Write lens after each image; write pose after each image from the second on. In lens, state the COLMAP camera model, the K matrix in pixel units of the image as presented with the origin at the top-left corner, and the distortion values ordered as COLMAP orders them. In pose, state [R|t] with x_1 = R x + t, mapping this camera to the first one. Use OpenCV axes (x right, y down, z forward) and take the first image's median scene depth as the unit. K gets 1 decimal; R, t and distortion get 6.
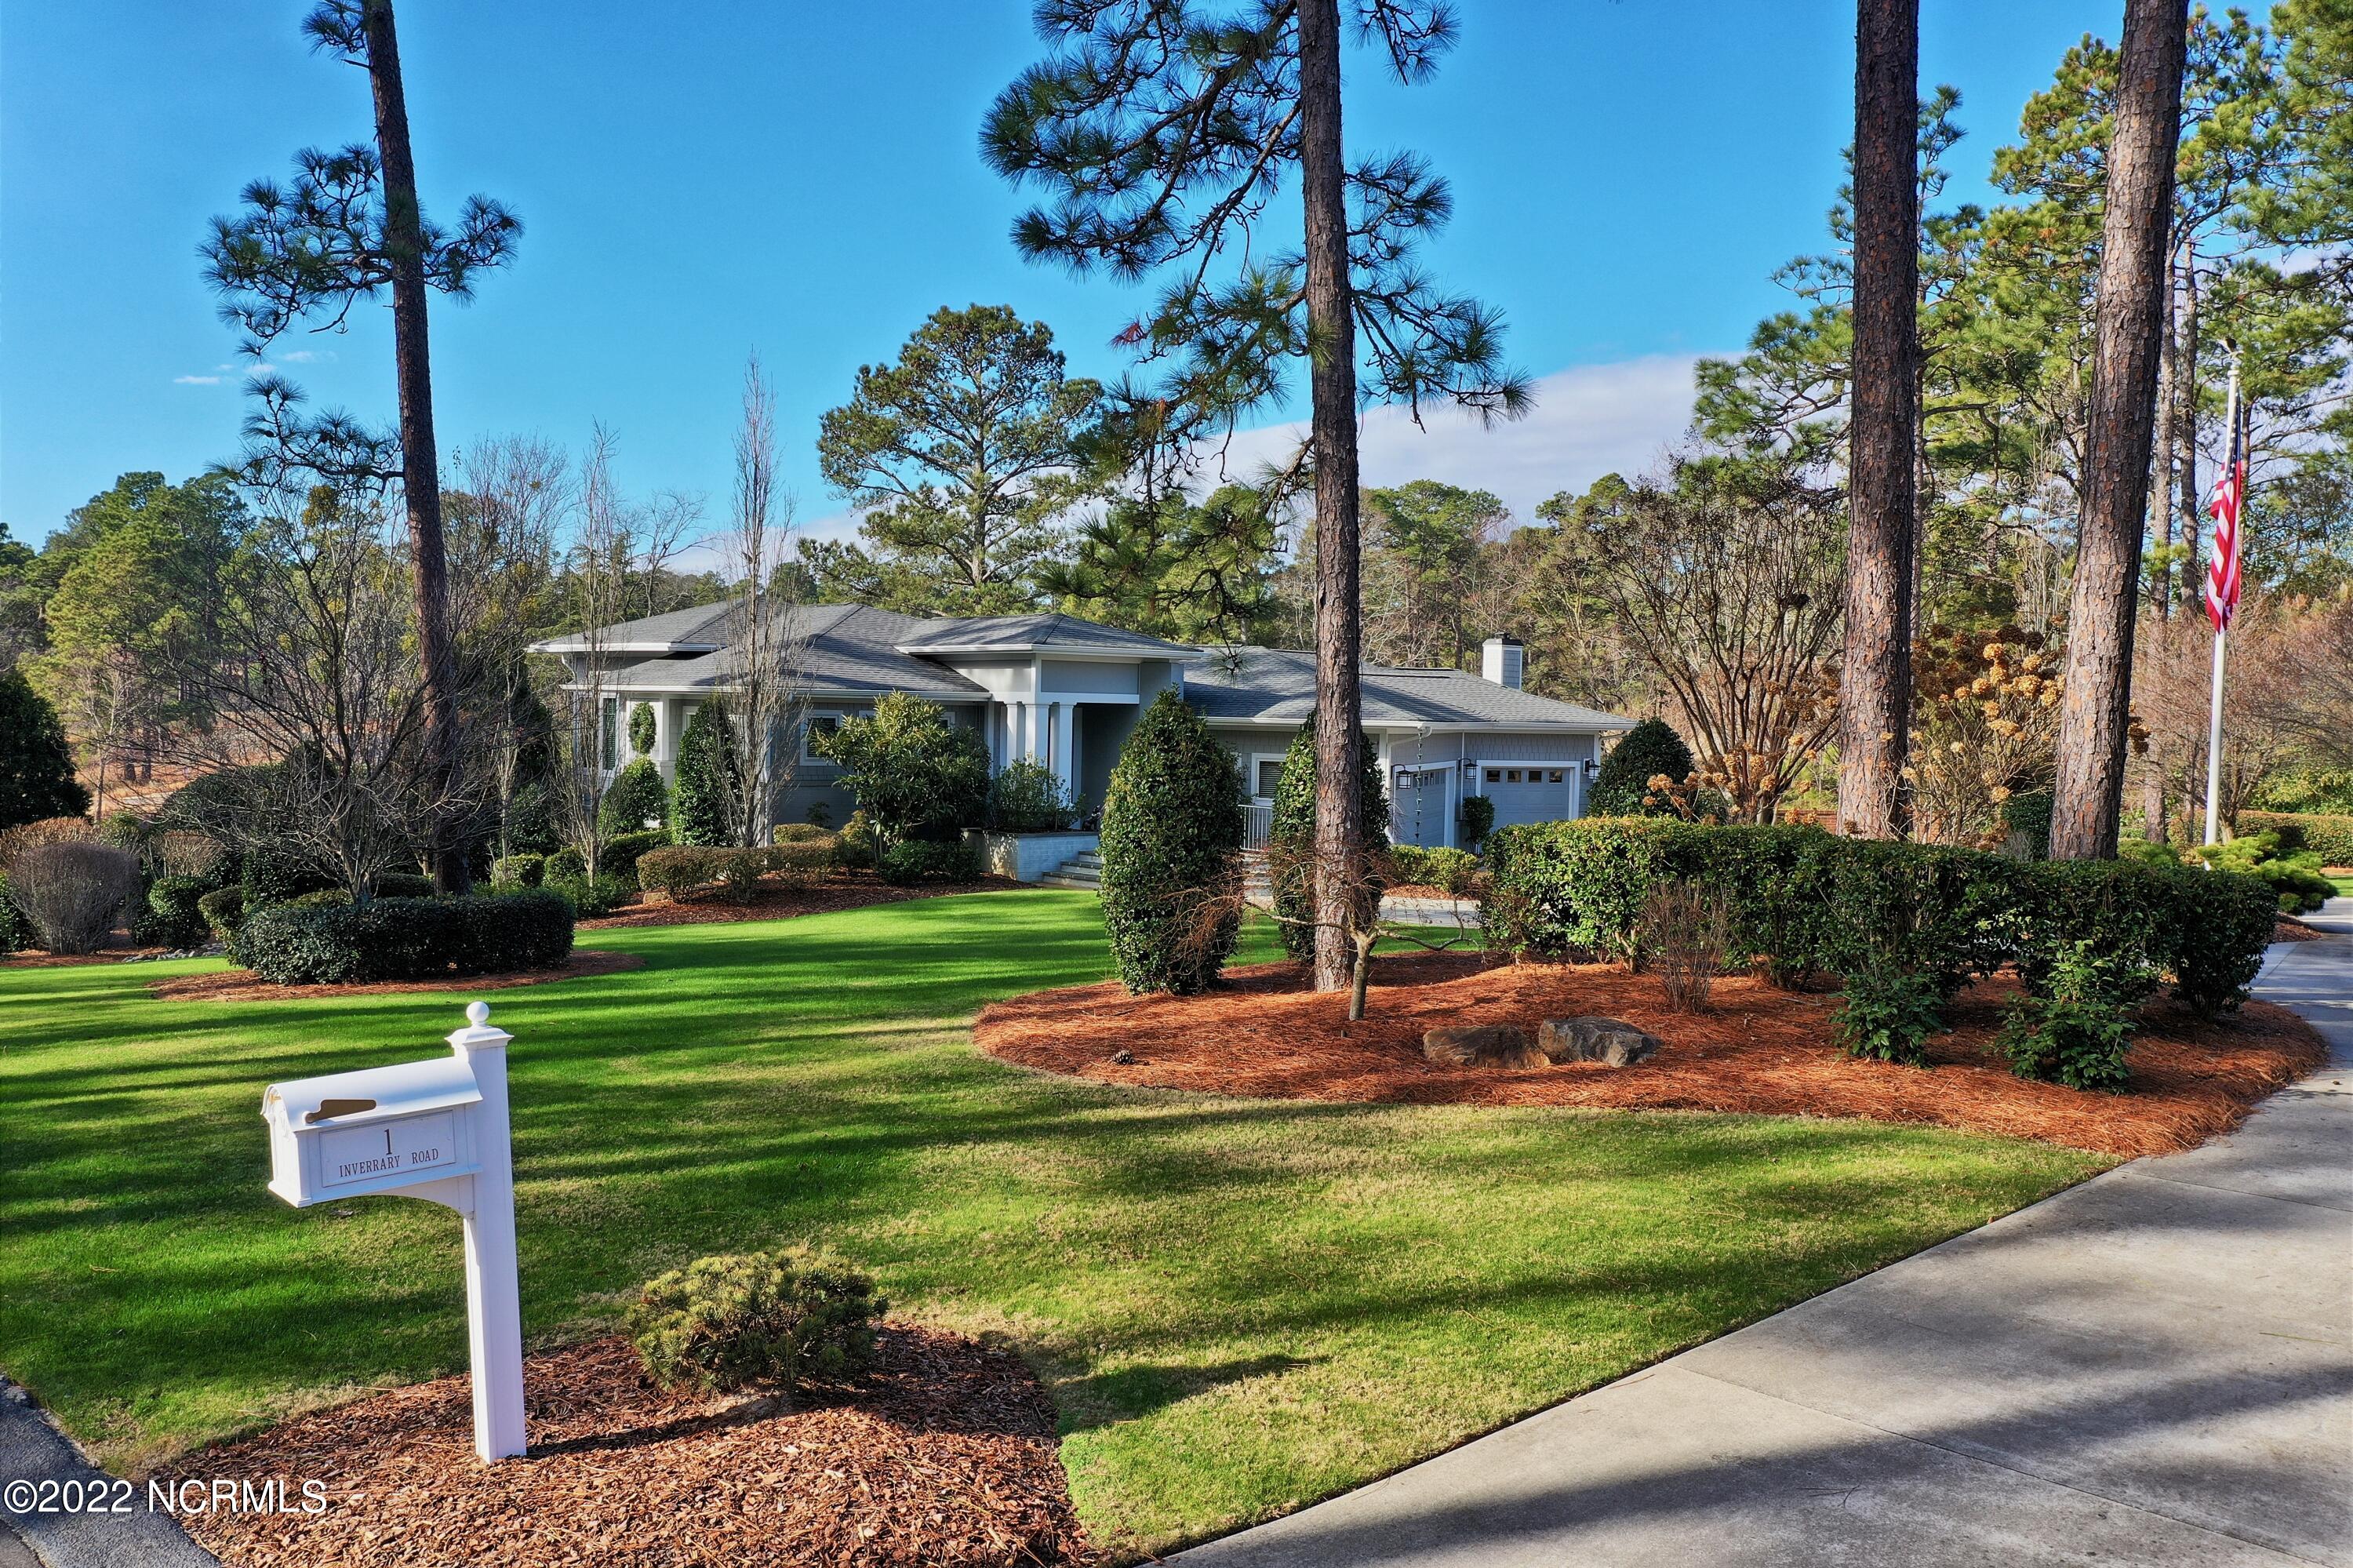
lens RADIAL K [[1860.3, 0, 1176.5], [0, 1860.3, 784.0], [0, 0, 1]] dist [-0.004689, 0.007946]
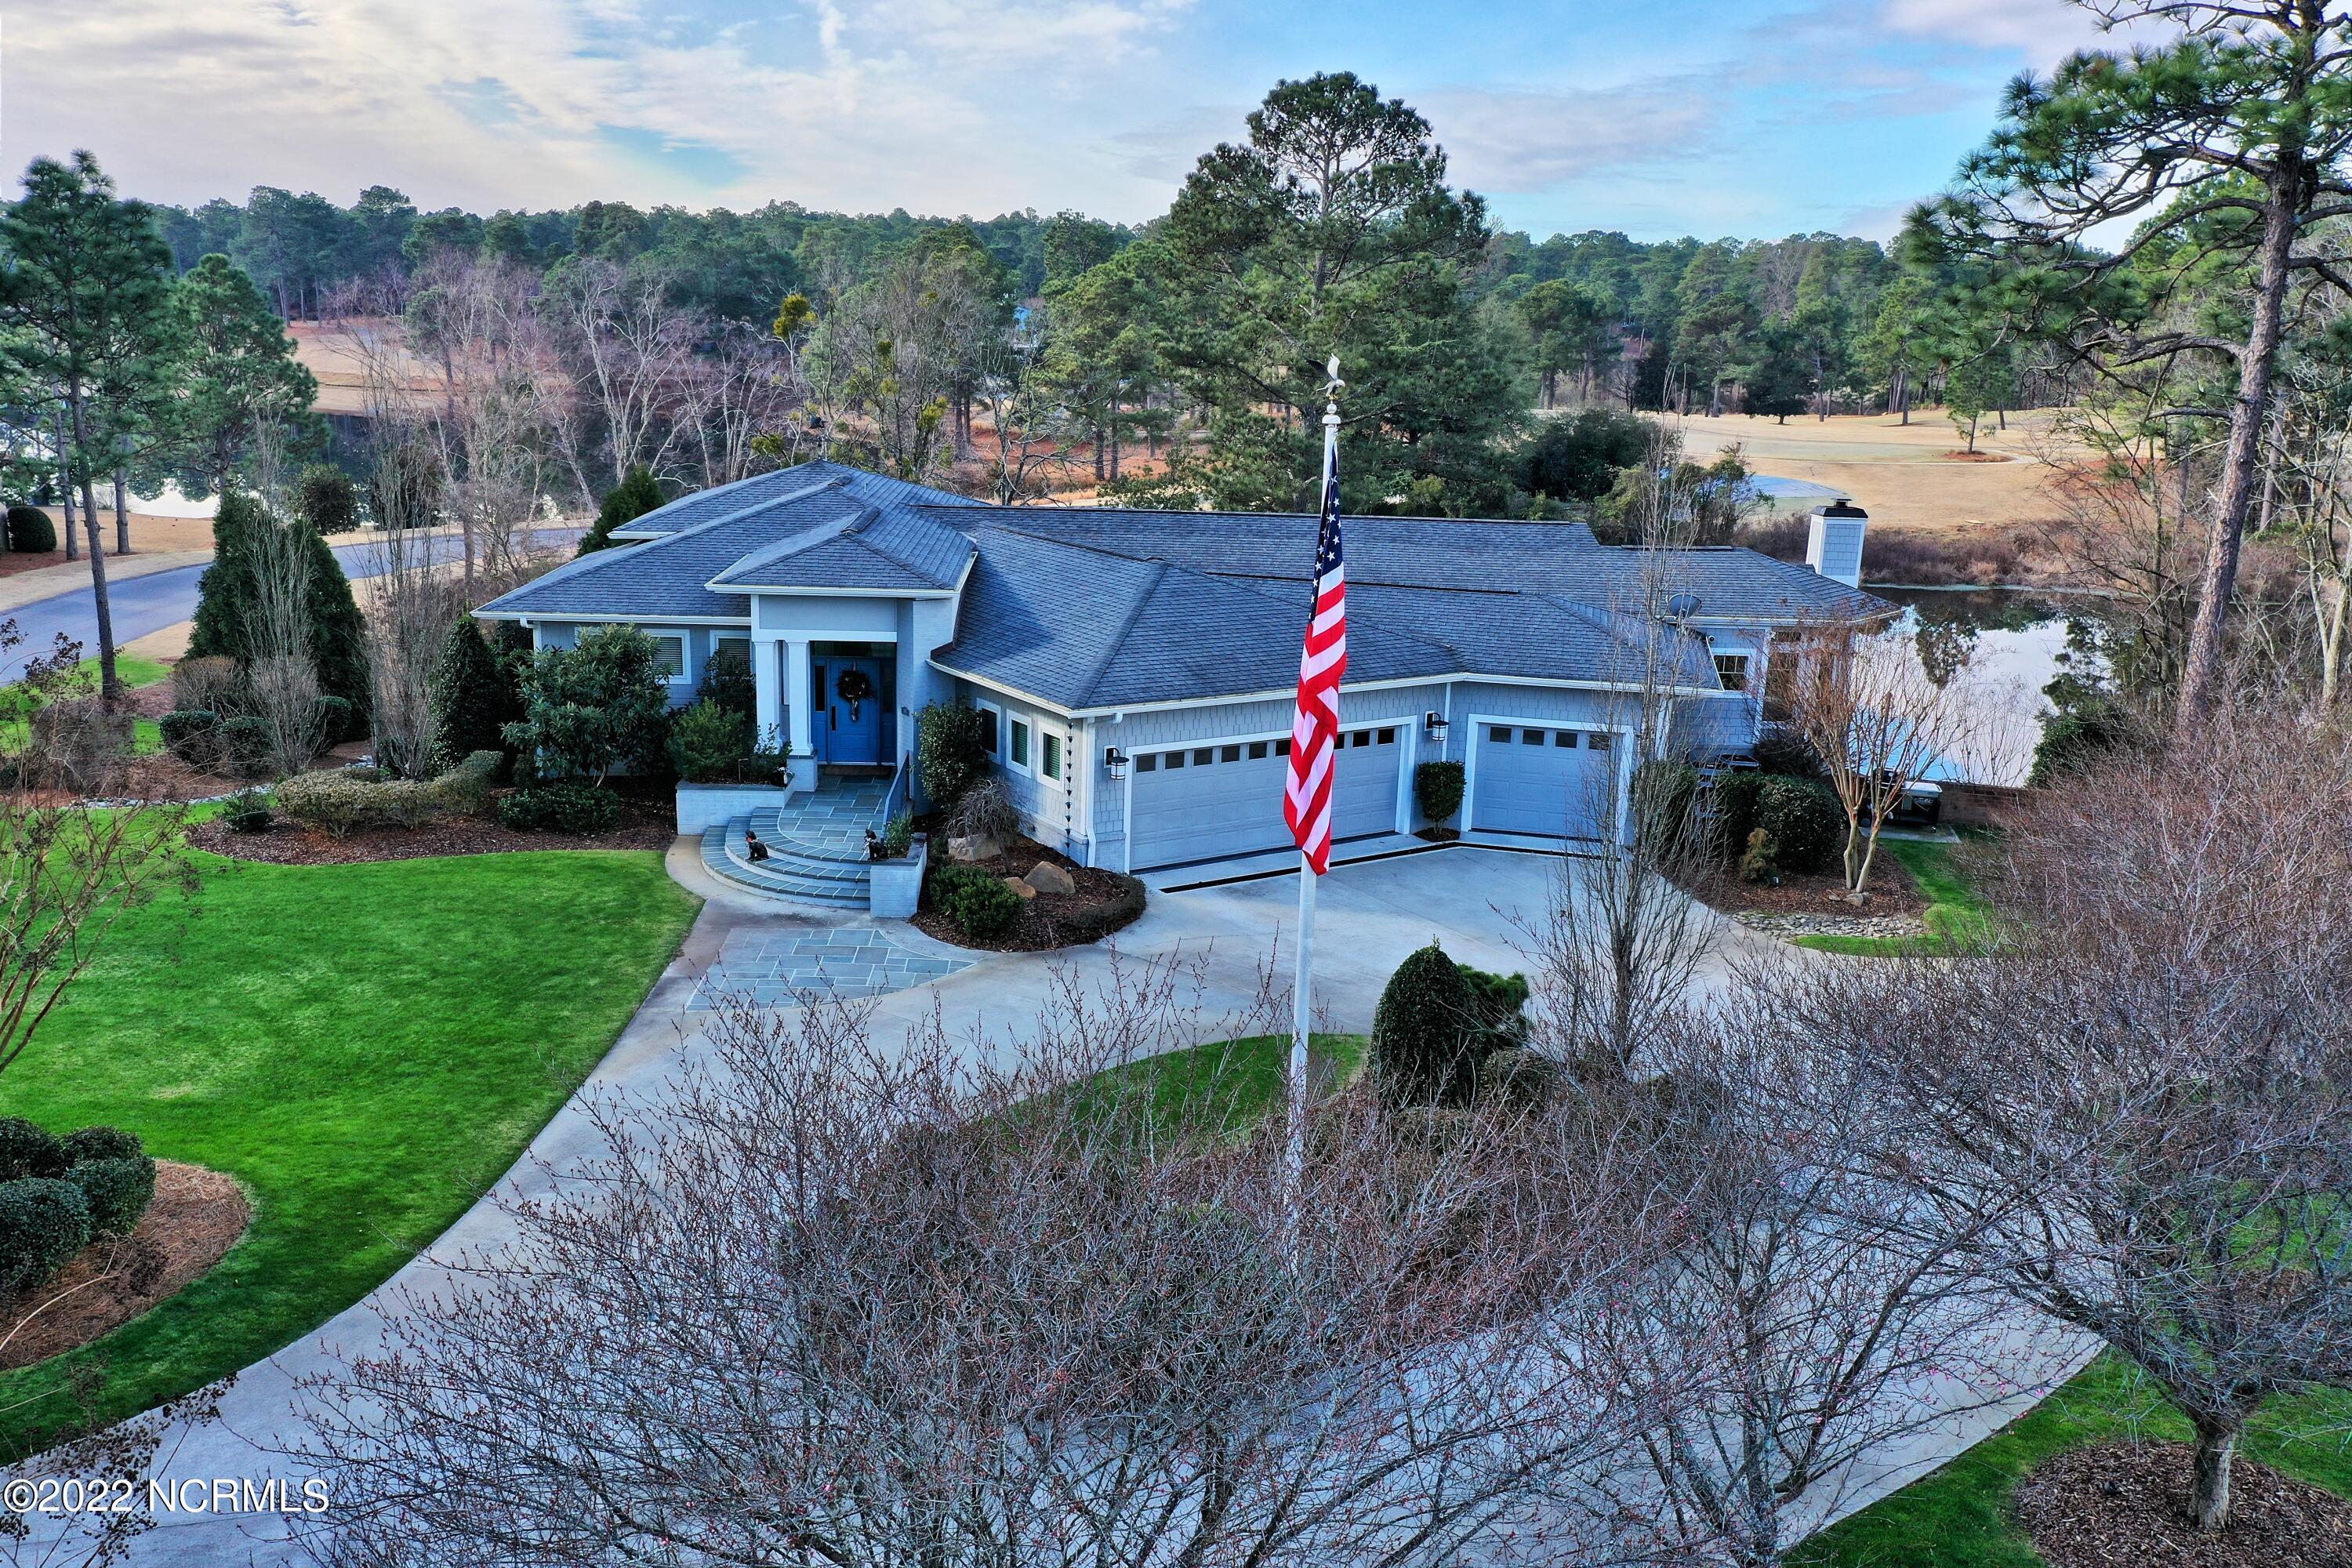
lens RADIAL K [[1857.3, 0, 1176.0], [0, 1857.3, 784.0], [0, 0, 1]] dist [0.000515, 0.002243]
pose [[0.797785, 0.147456, -0.584633, 1.126586], [-0.038703, 0.980158, 0.194401, -0.281494], [0.601699, -0.132463, 0.787662, 0.660577]]
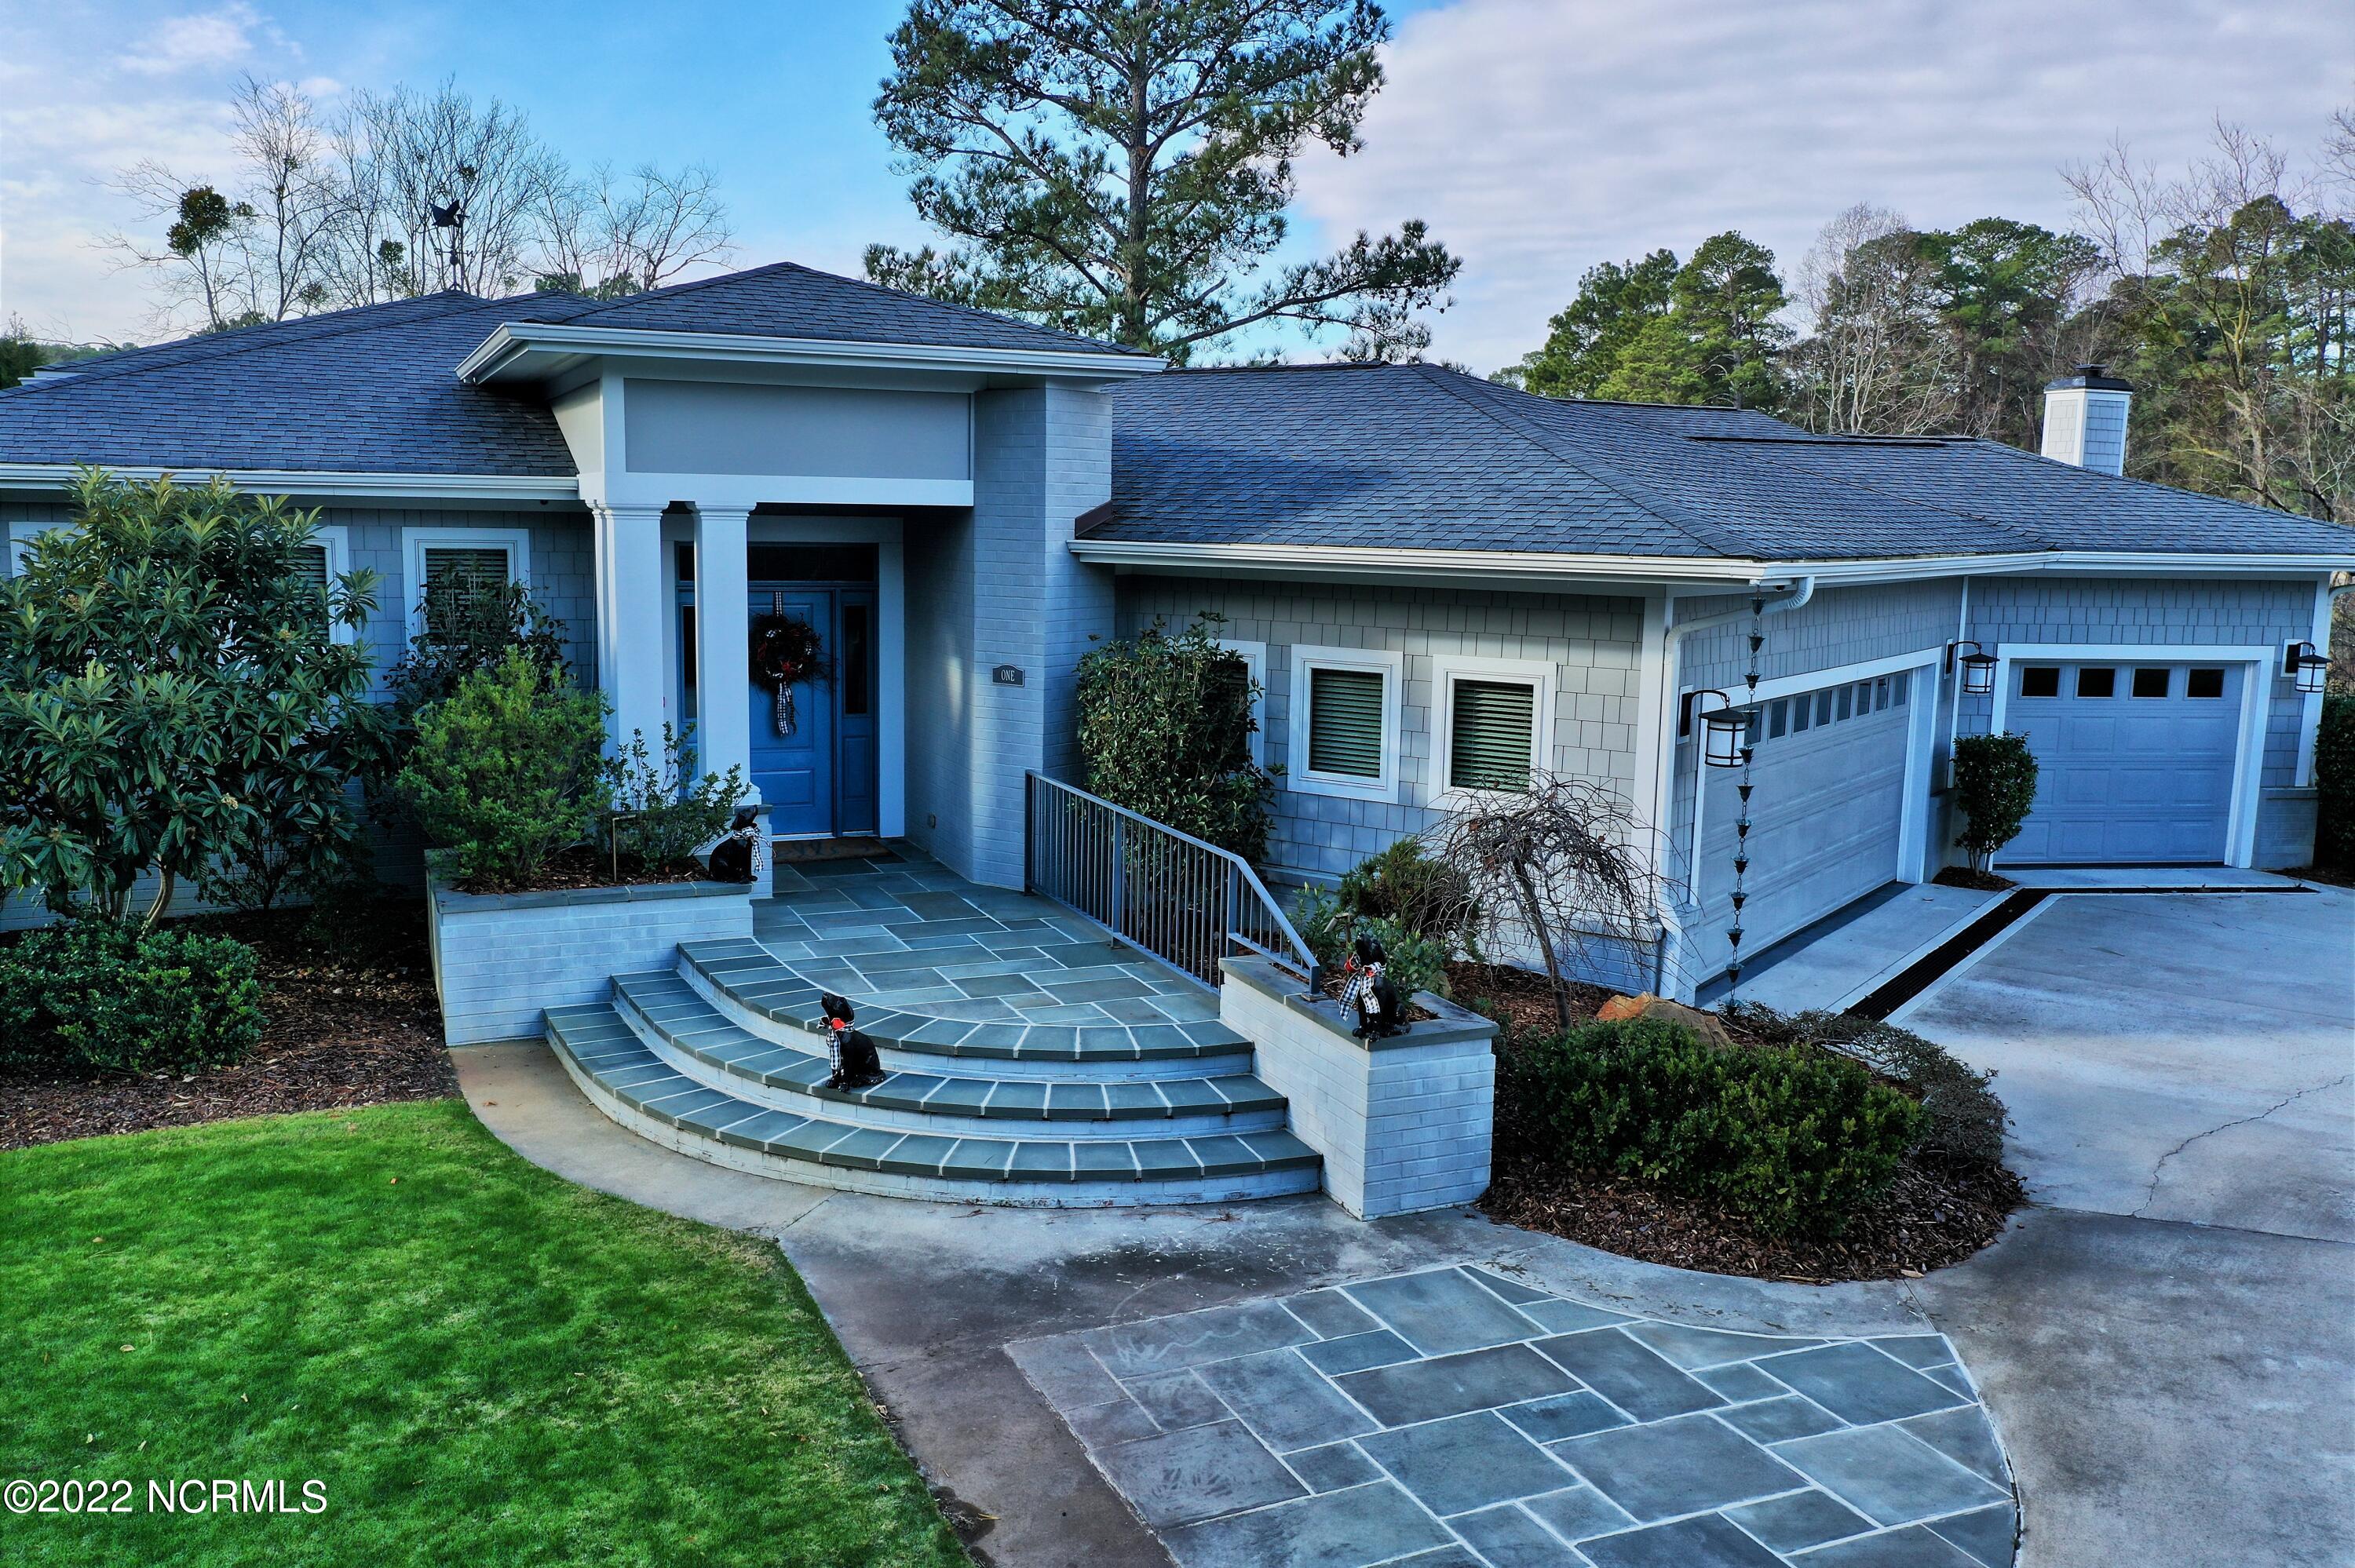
lens RADIAL K [[1857.2, 0, 1177.5], [0, 1857.2, 784.0], [0, 0, 1]] dist [-0.005103, -0.002958]
pose [[0.961503, 0.036621, -0.272345, 0.214836], [-0.008906, 0.994713, 0.102311, -0.047963], [0.274651, -0.095947, 0.956745, 1.194460]]
